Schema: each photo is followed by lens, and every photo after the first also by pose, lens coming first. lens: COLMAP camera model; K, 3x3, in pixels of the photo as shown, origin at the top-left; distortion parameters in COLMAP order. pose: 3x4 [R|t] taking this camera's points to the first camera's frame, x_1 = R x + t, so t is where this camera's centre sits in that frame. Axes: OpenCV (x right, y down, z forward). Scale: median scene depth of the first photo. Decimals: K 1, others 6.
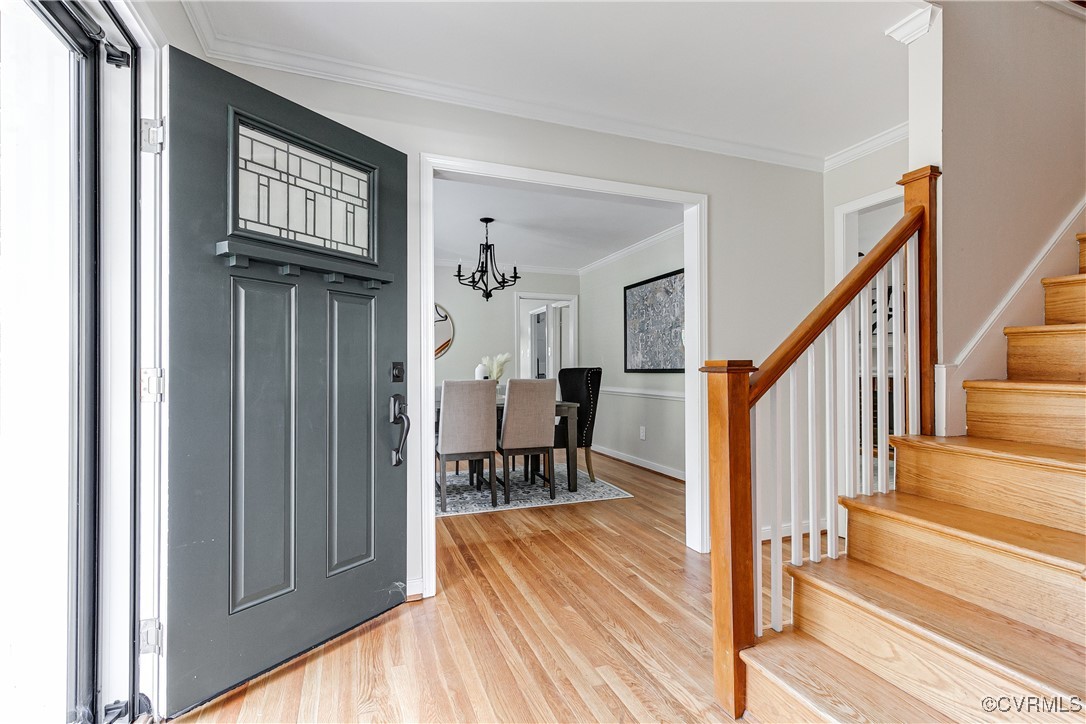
lens RADIAL K [[495.3, 0, 543.7], [0, 495.3, 363.8], [0, 0, 1]] dist [0.009376, -0.001048]
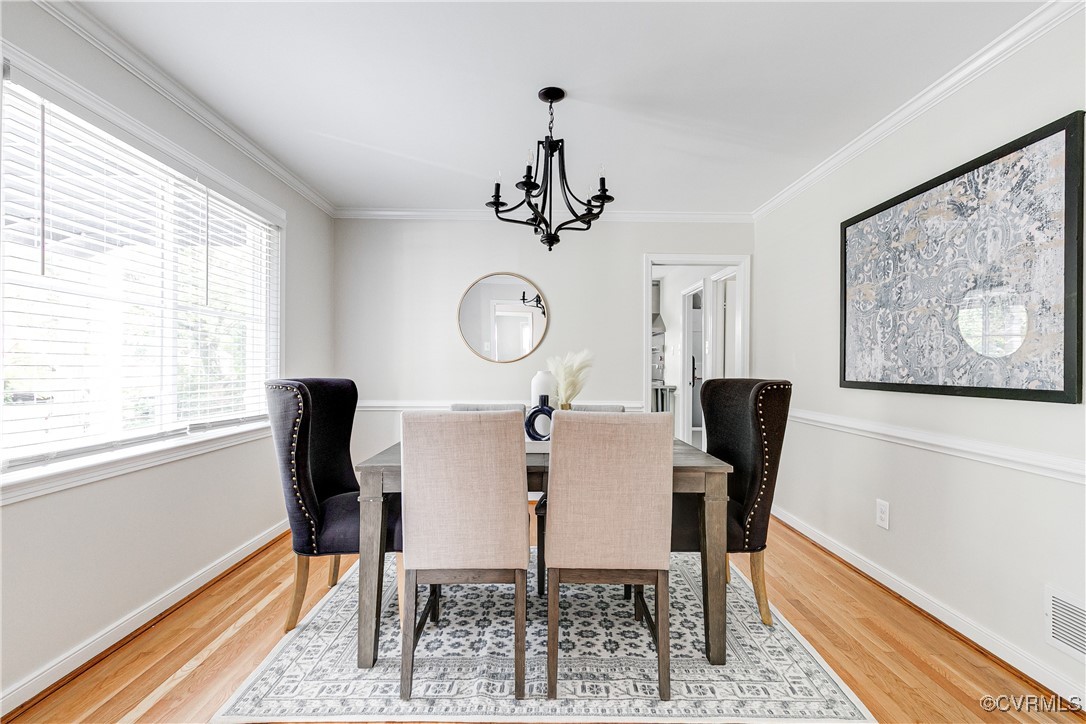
lens RADIAL K [[495.3, 0, 553.4], [0, 495.3, 365.0], [0, 0, 1]] dist [0.009376, -0.001048]
pose [[0.944705, 0.010238, -0.327761, 0.058801], [-0.006756, 0.999908, 0.011759, -0.011429], [0.327851, -0.008895, 0.944688, 0.487536]]
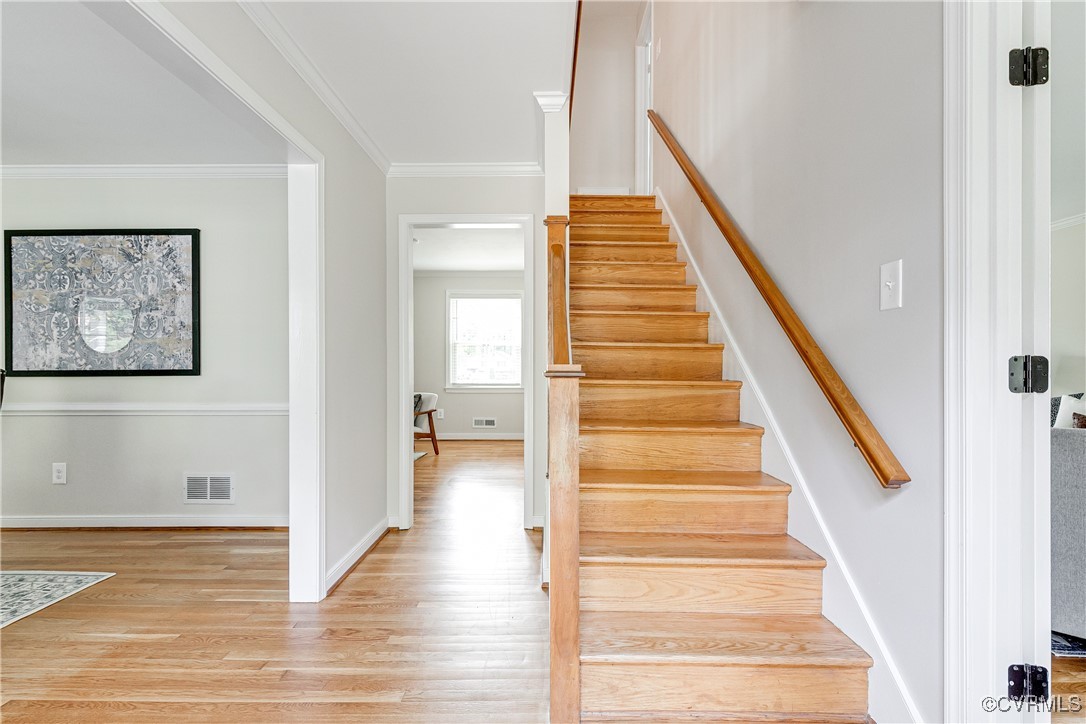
lens RADIAL K [[495.3, 0, 539.1], [0, 495.3, 363.2], [0, 0, 1]] dist [0.009376, -0.001048]
pose [[0.365330, 0.004744, 0.930866, -0.187733], [-0.008610, 0.999961, -0.001717, -0.002810], [-0.930838, -0.007387, 0.365357, 0.236083]]
